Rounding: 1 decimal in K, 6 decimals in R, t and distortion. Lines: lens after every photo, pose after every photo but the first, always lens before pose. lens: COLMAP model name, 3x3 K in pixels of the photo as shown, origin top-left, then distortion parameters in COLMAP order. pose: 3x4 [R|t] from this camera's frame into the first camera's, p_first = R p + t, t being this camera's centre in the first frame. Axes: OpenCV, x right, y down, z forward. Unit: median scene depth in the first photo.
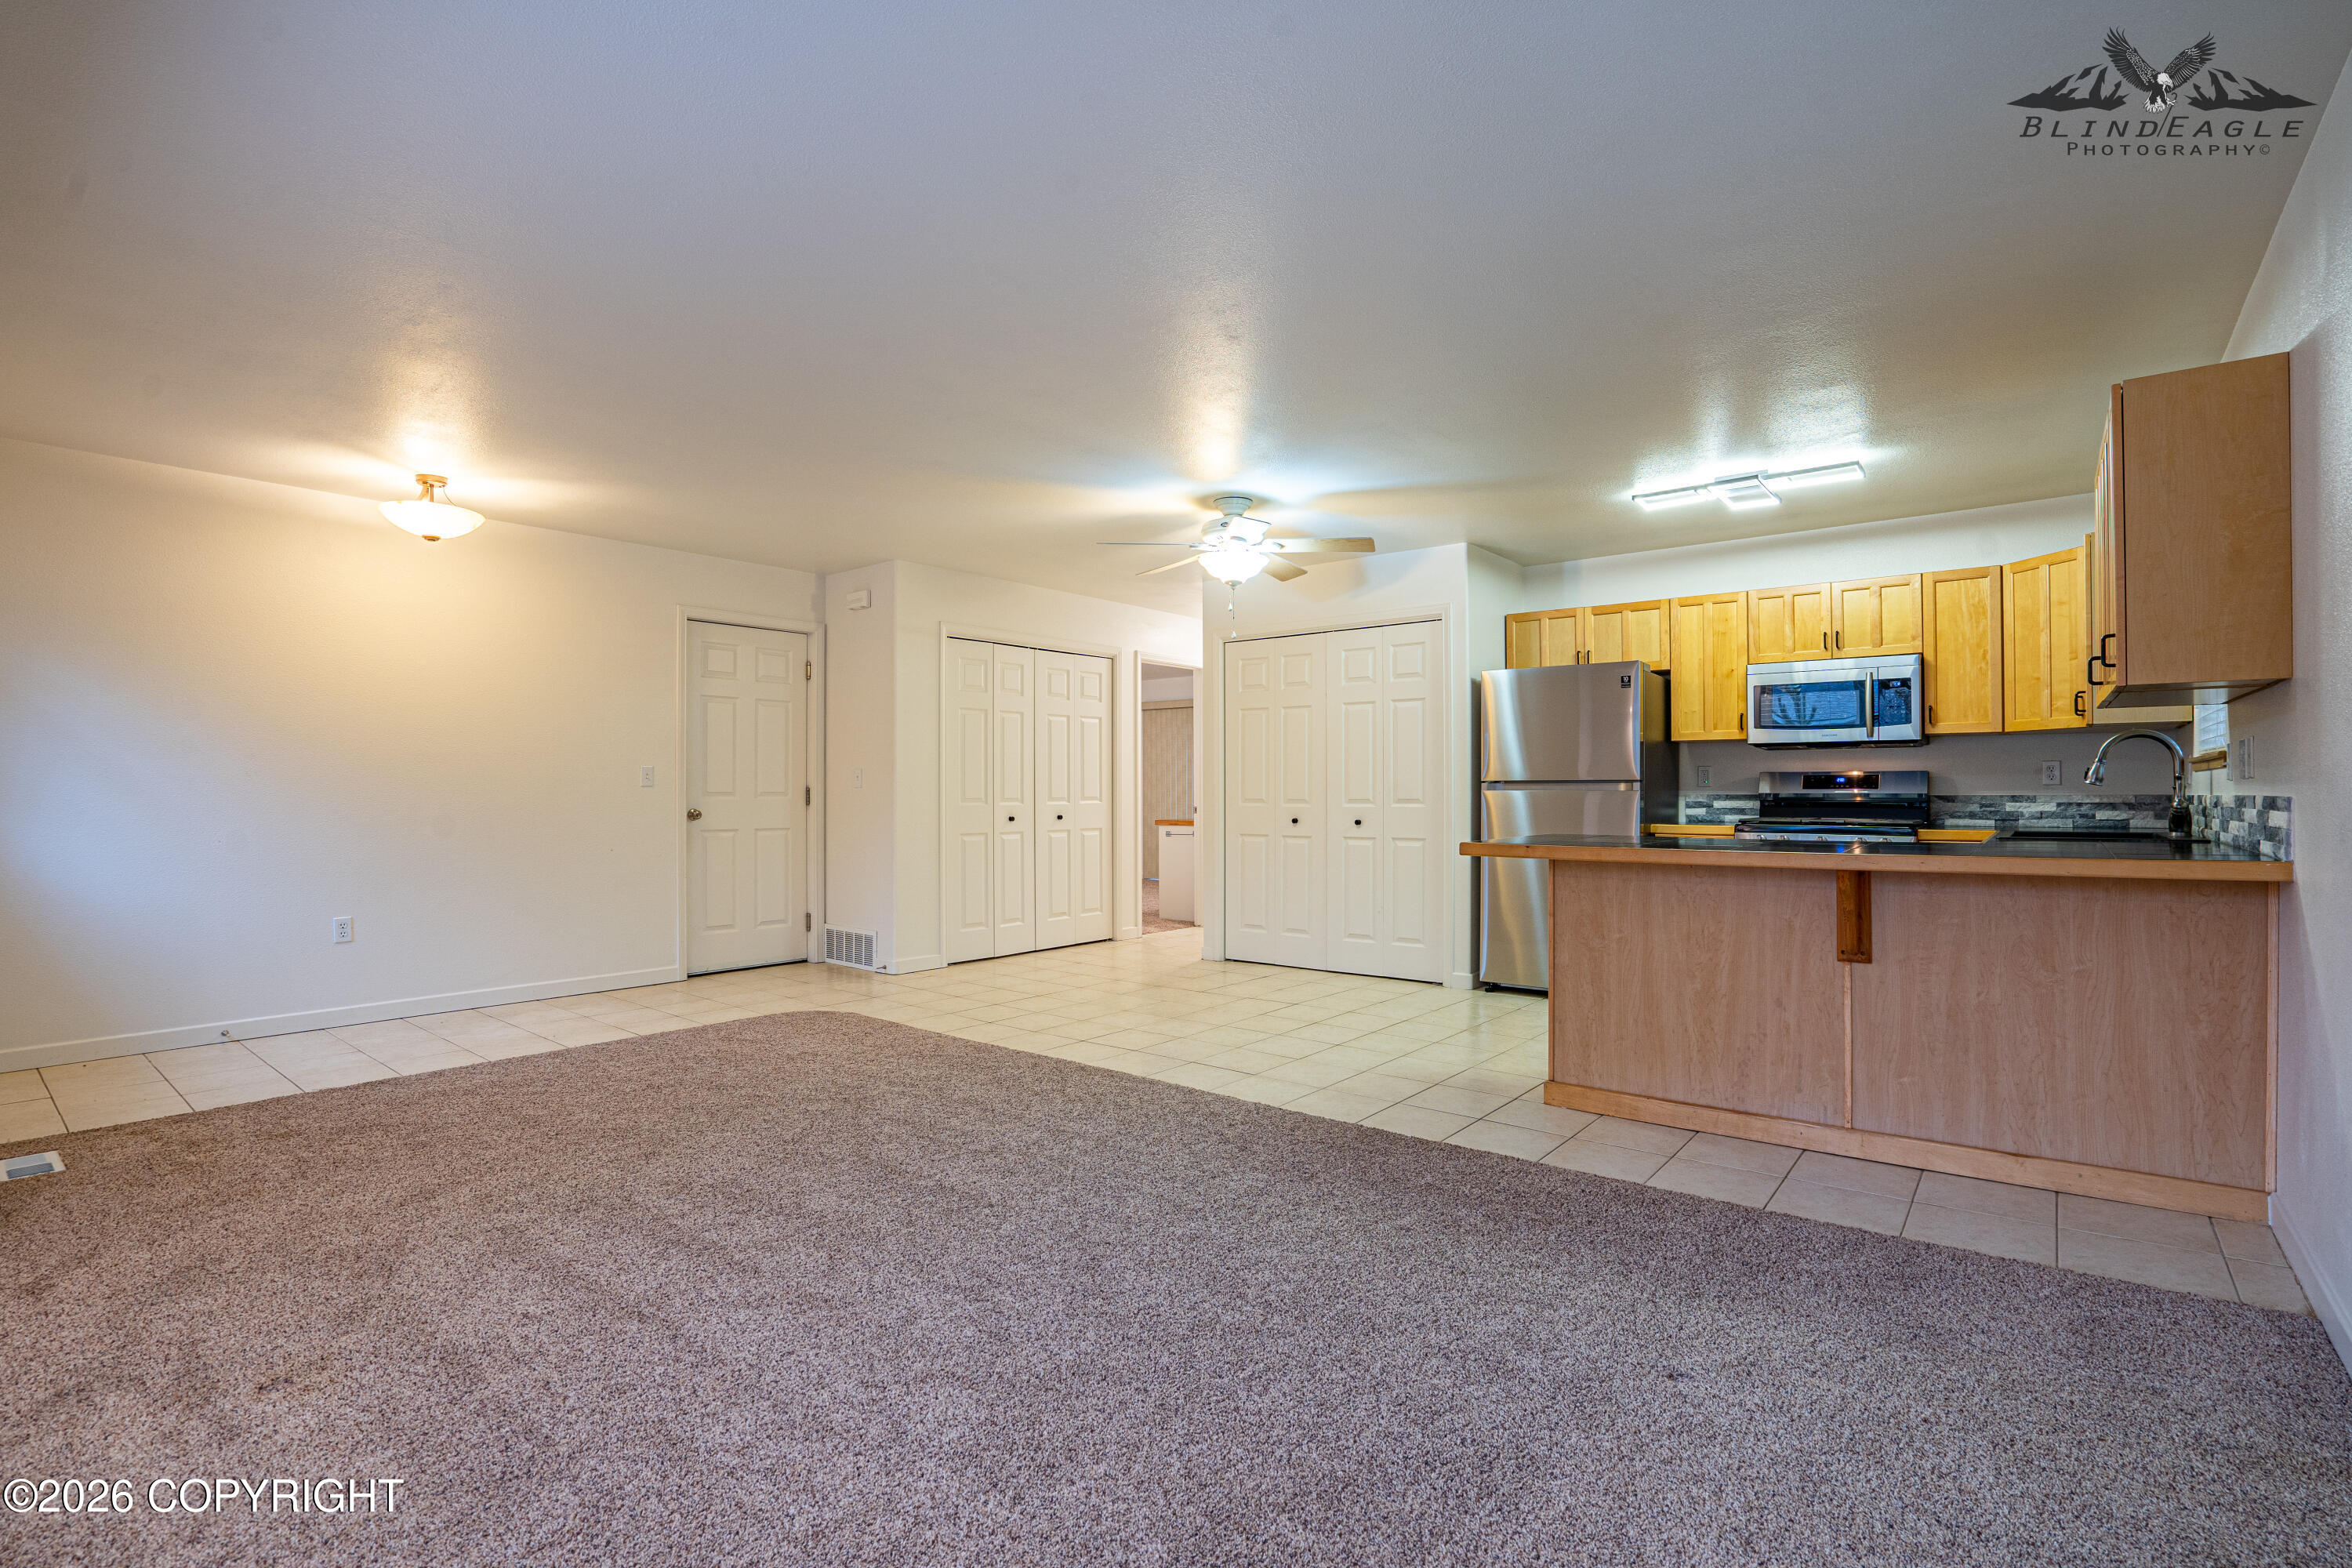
lens RADIAL K [[1096.0, 0, 1183.0], [0, 1096.0, 781.6], [0, 0, 1]] dist [-0.064020, 0.025632]
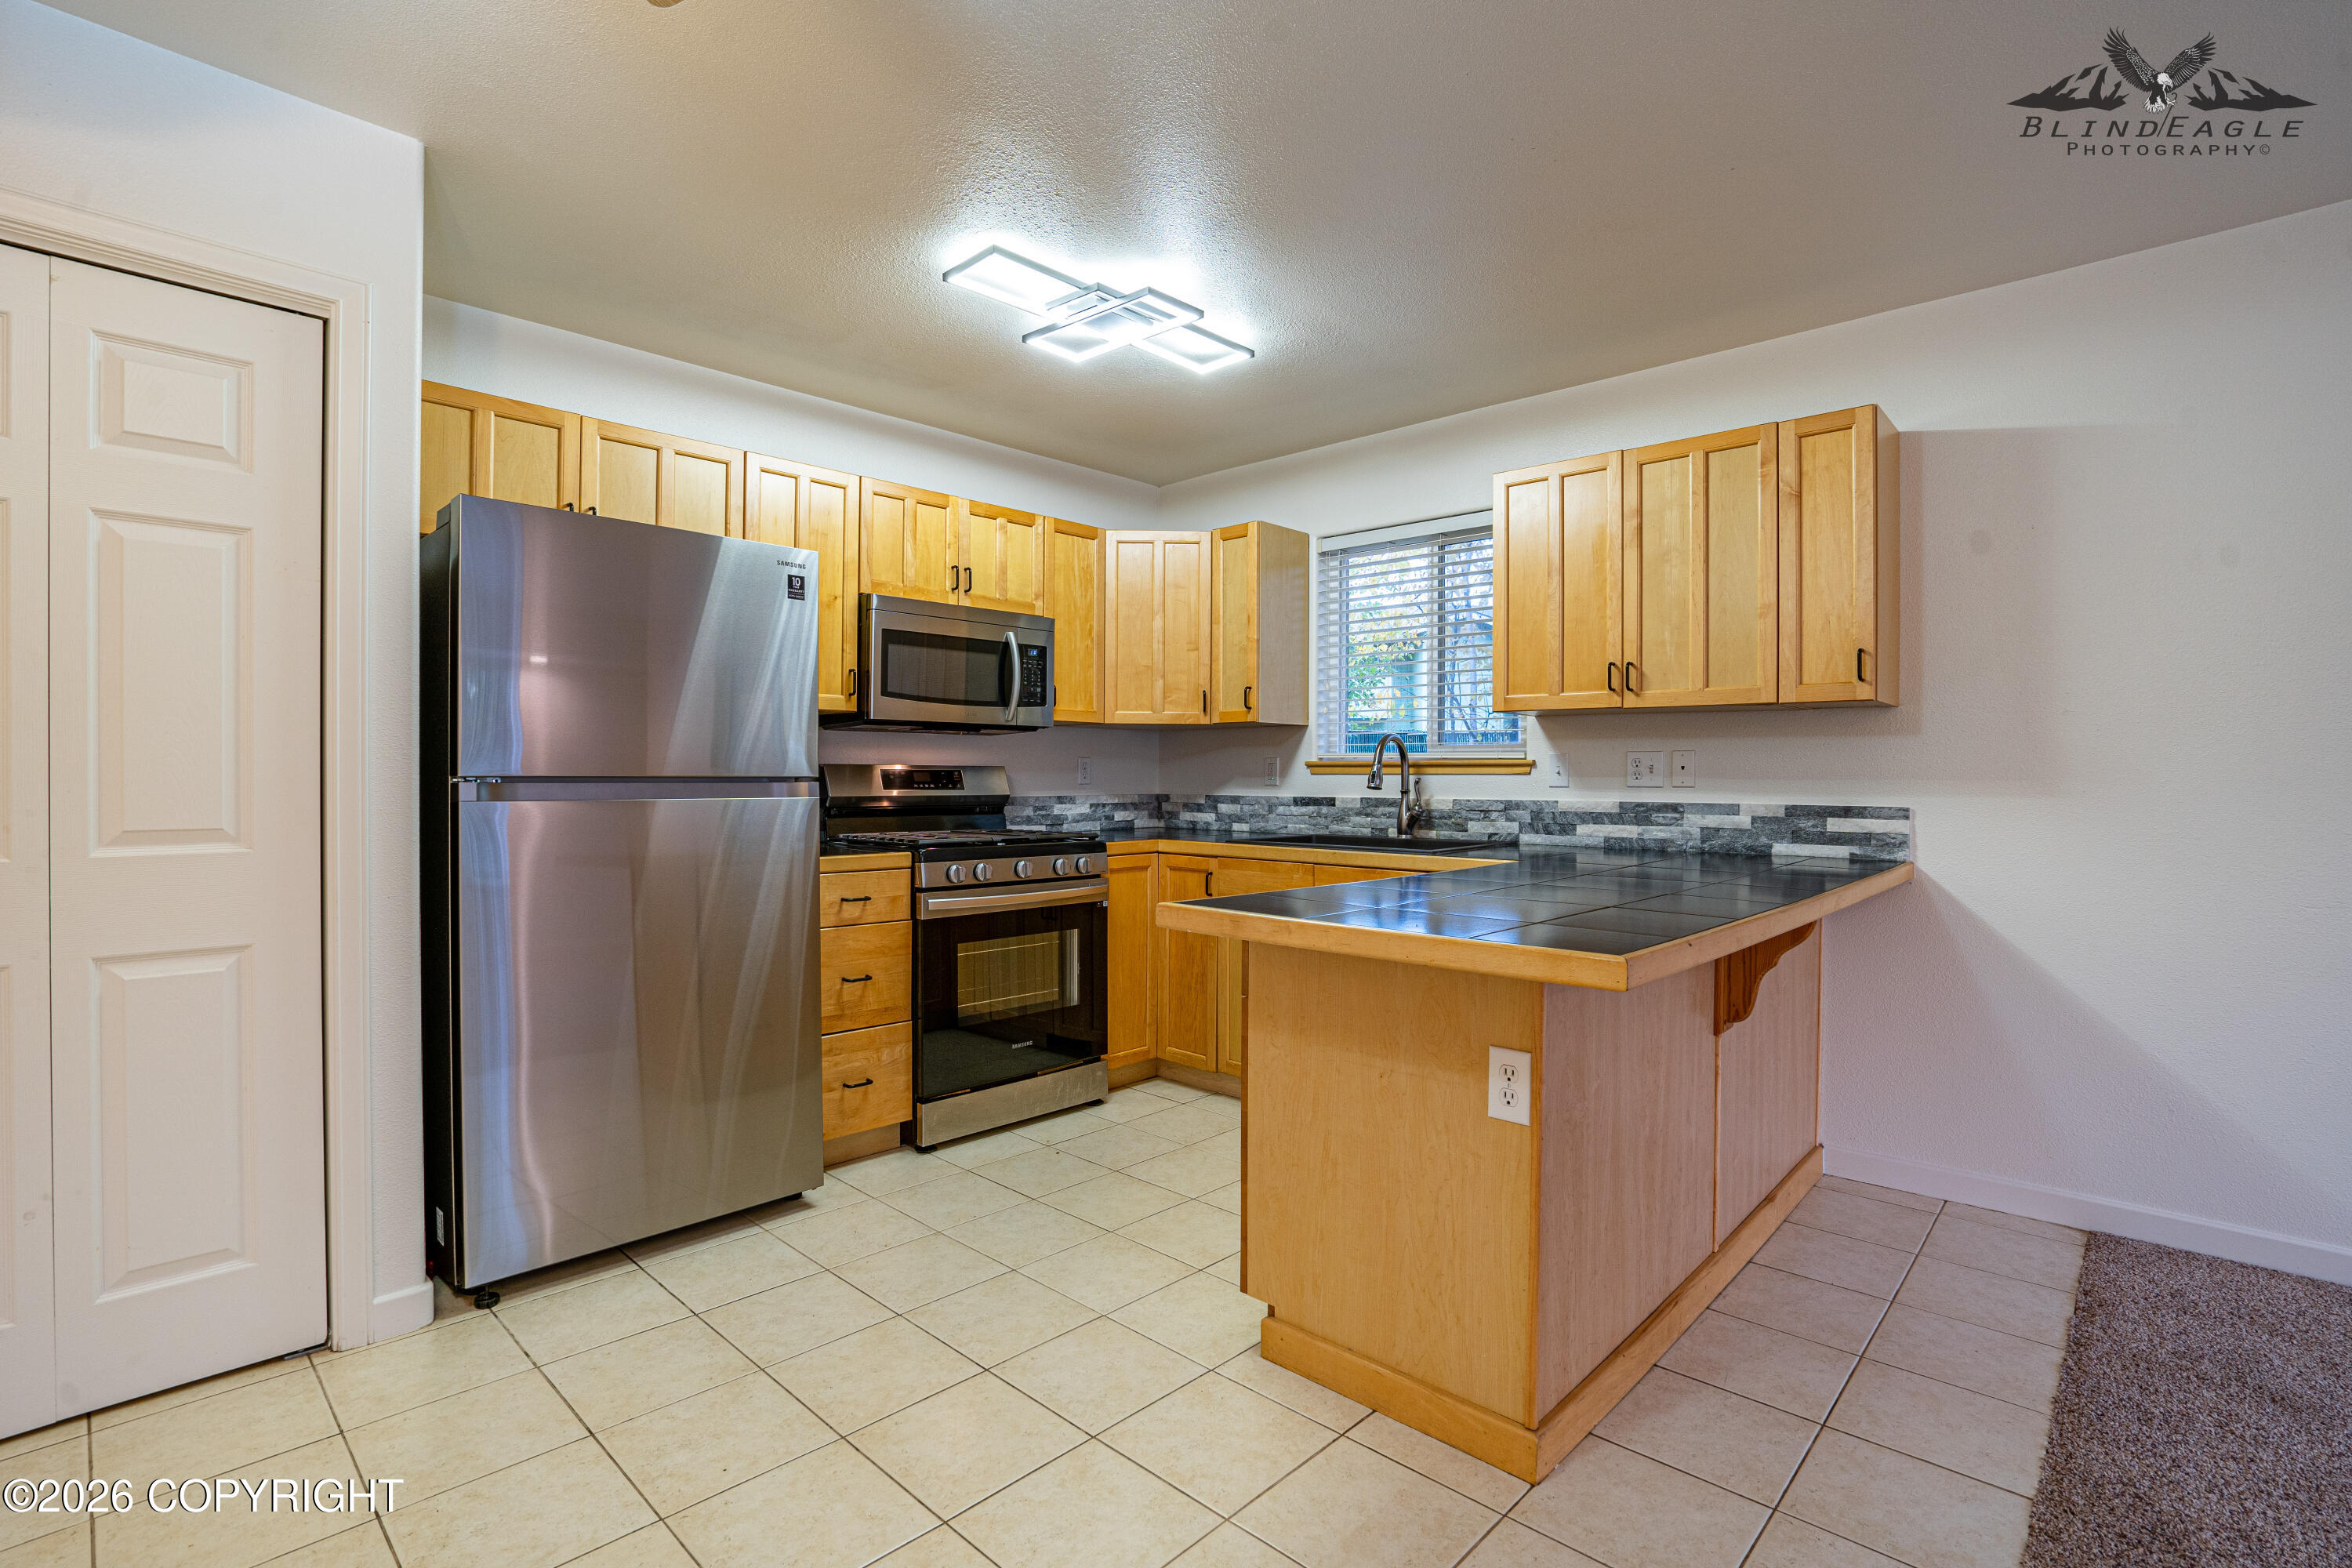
lens RADIAL K [[1096.0, 0, 1183.0], [0, 1096.0, 781.6], [0, 0, 1]] dist [-0.064020, 0.025632]
pose [[0.074768, -0.004145, 0.997192, -0.102105], [-0.012867, 0.999904, 0.005121, -0.004756], [-0.997118, -0.013213, 0.074707, 0.837629]]
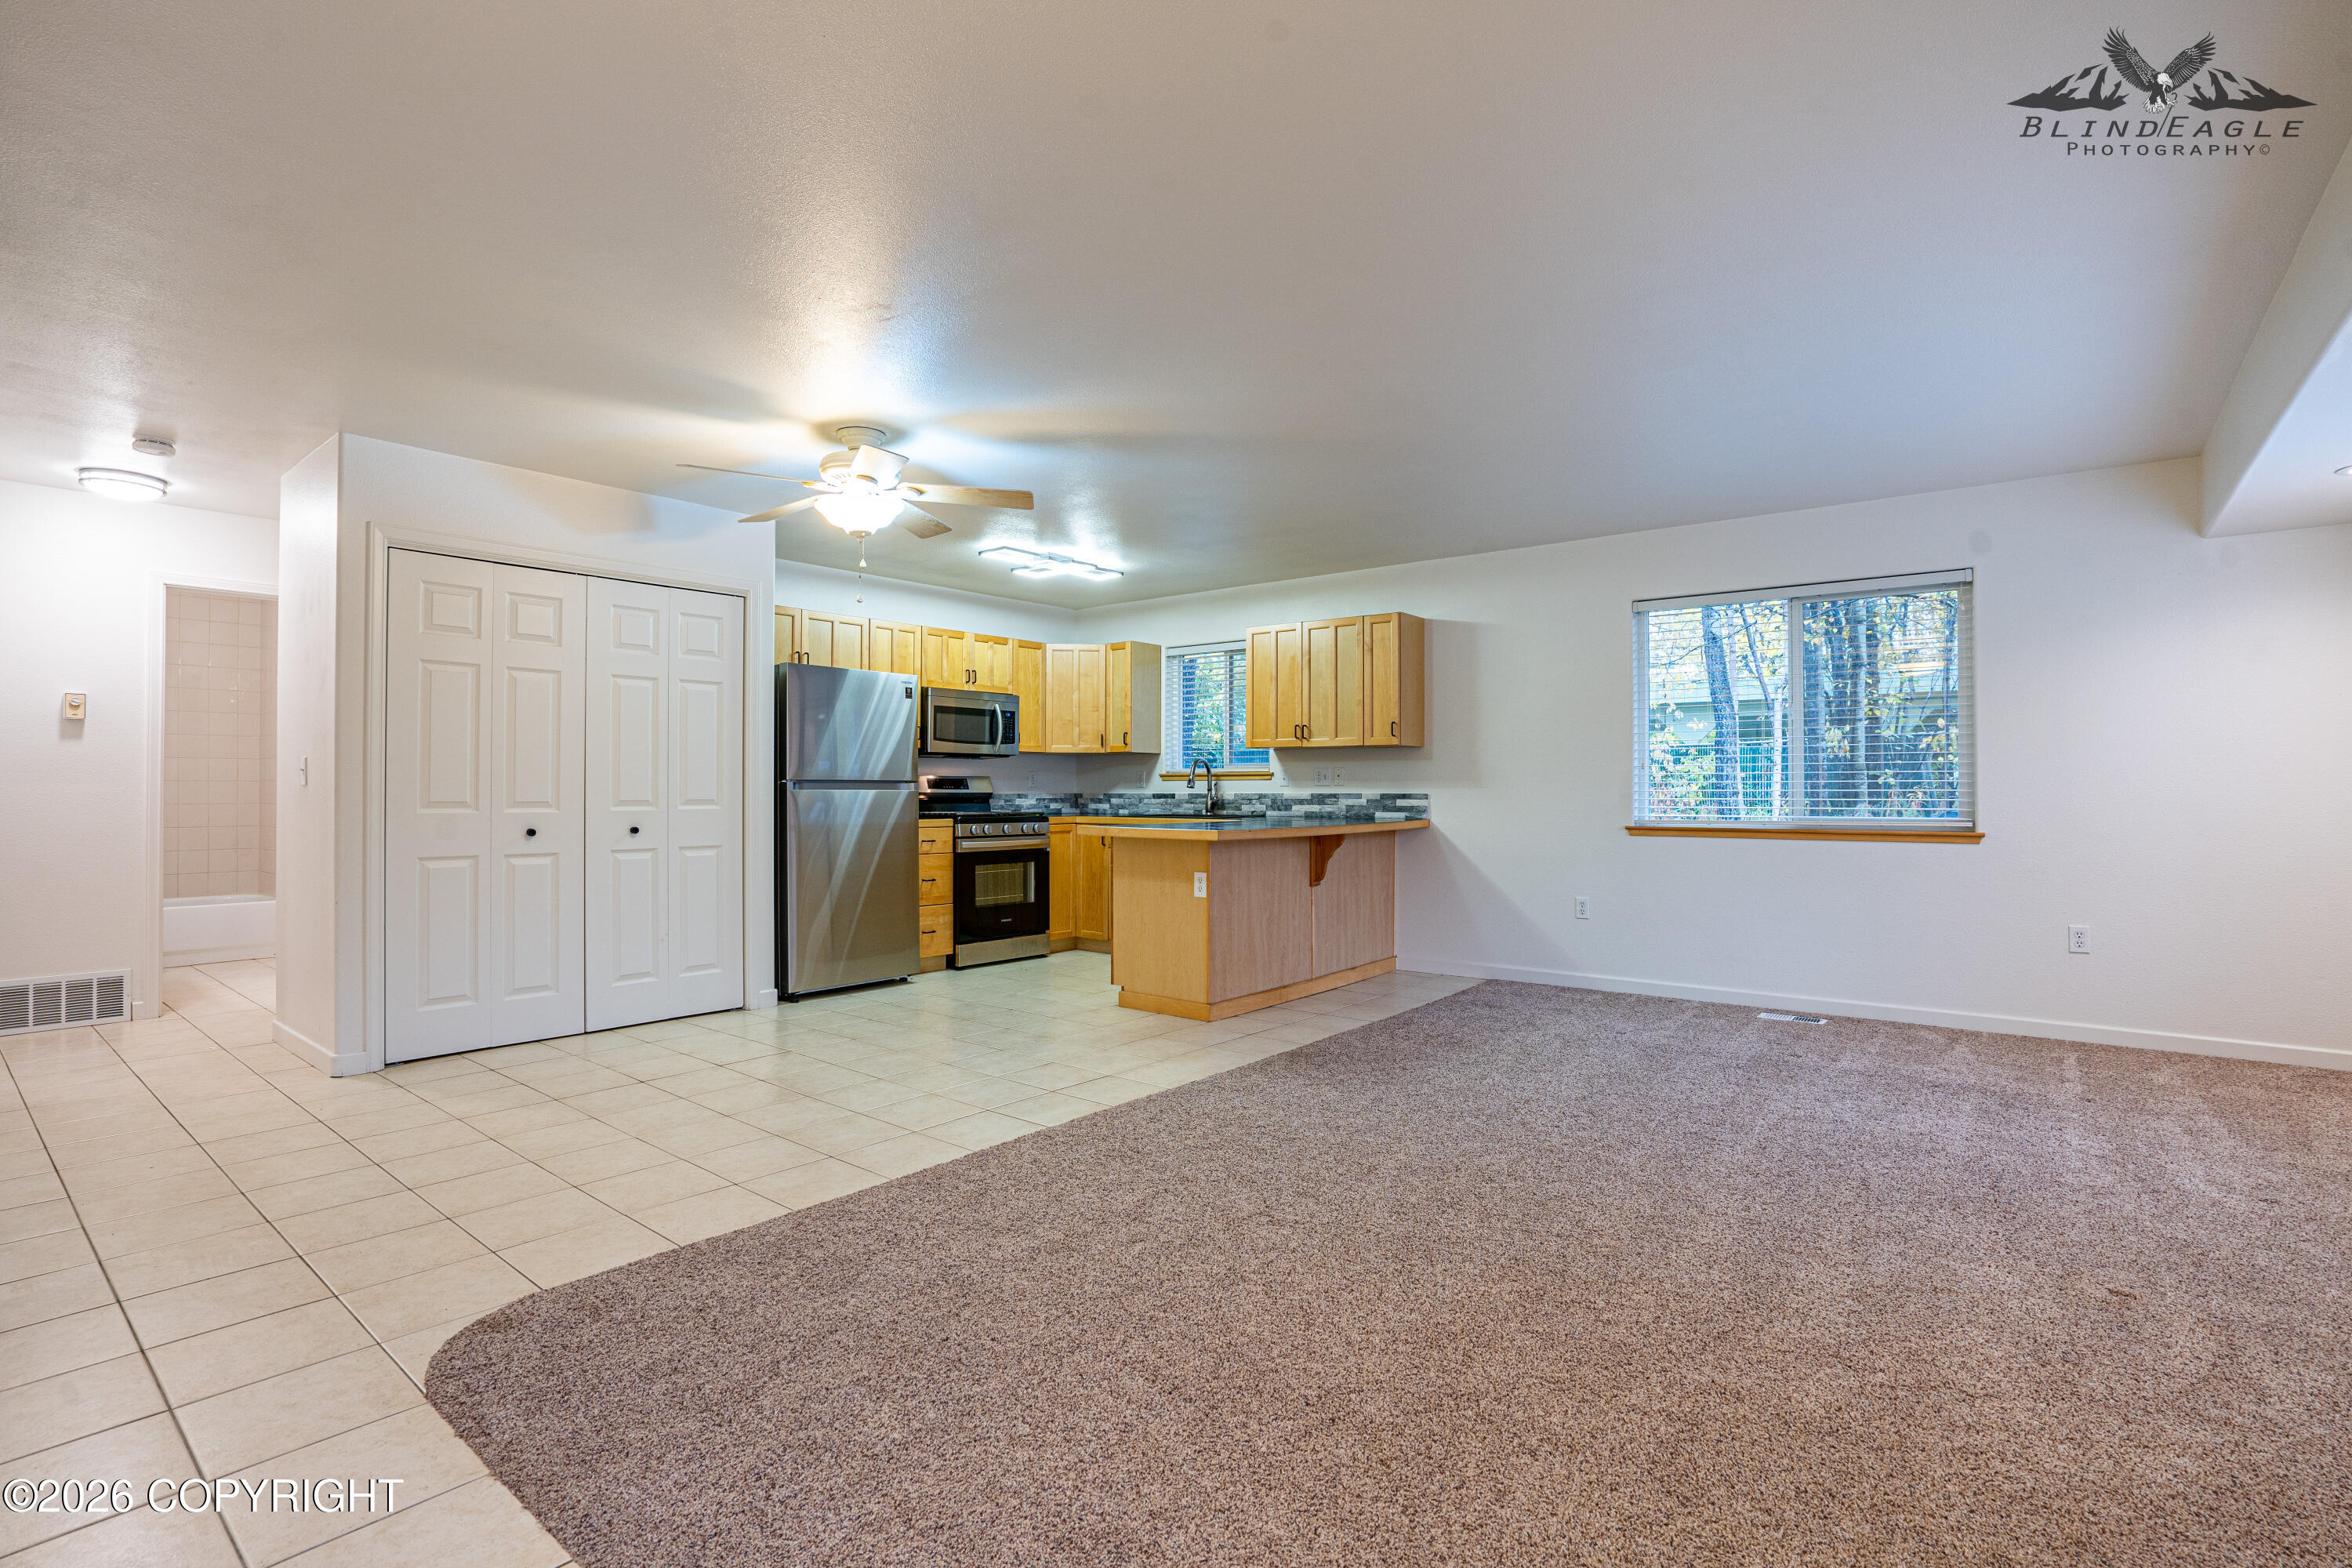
lens RADIAL K [[1096.0, 0, 1183.0], [0, 1096.0, 781.6], [0, 0, 1]] dist [-0.064020, 0.025632]
pose [[-0.003486, 0.008941, 0.999954, -0.772147], [-0.009777, 0.999912, -0.008975, 0.007290], [-0.999946, -0.009808, -0.003398, 0.777557]]
